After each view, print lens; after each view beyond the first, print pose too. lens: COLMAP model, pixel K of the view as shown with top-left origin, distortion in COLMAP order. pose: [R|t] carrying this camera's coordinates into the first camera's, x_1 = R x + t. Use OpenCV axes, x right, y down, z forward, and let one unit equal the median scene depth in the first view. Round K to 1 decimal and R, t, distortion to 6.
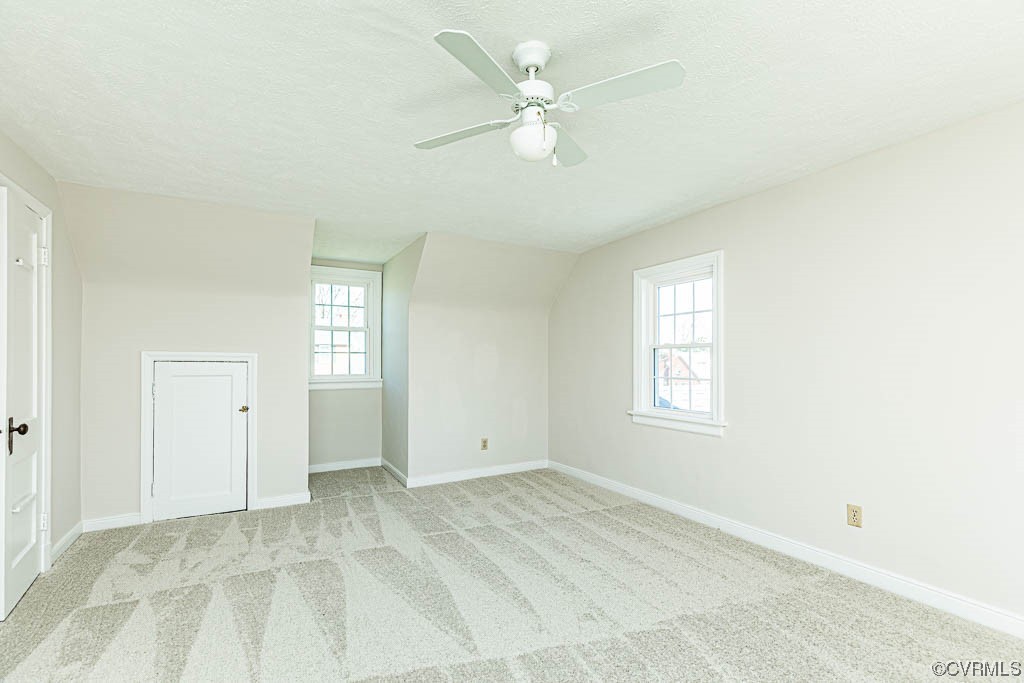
lens RADIAL K [[470.5, 0, 508.0], [0, 470.5, 346.1], [0, 0, 1]] dist [0.011758, -0.001070]
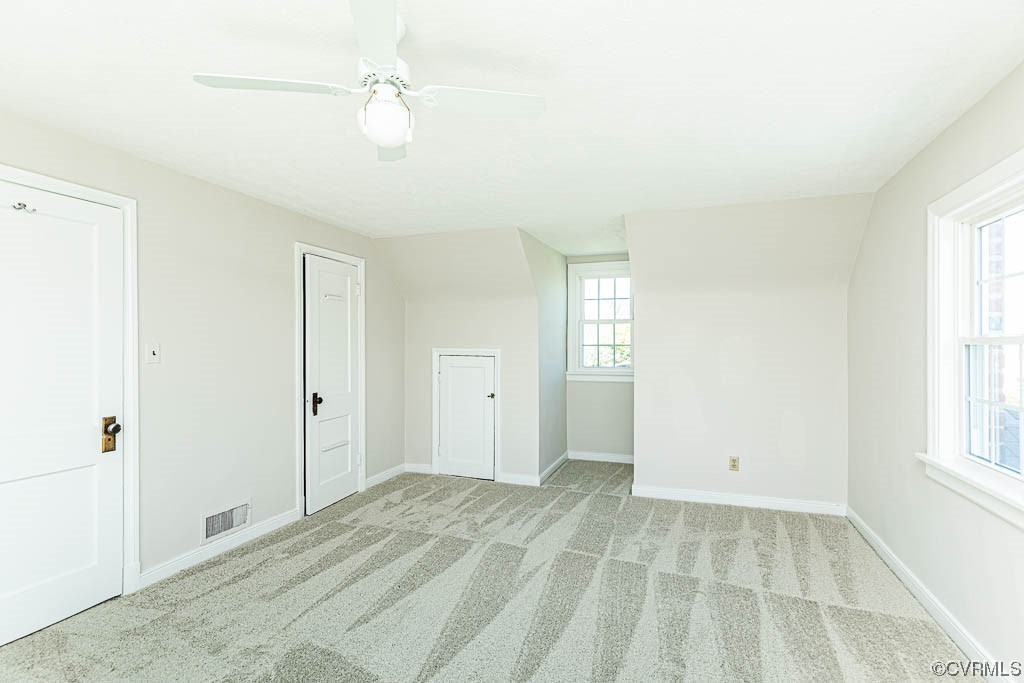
lens RADIAL K [[470.5, 0, 518.5], [0, 470.5, 333.6], [0, 0, 1]] dist [0.011758, -0.001070]
pose [[0.662868, -0.014756, -0.748591, 0.392605], [0.025499, 0.999671, 0.002873, -0.026638], [0.748302, -0.020993, 0.663026, 0.270945]]
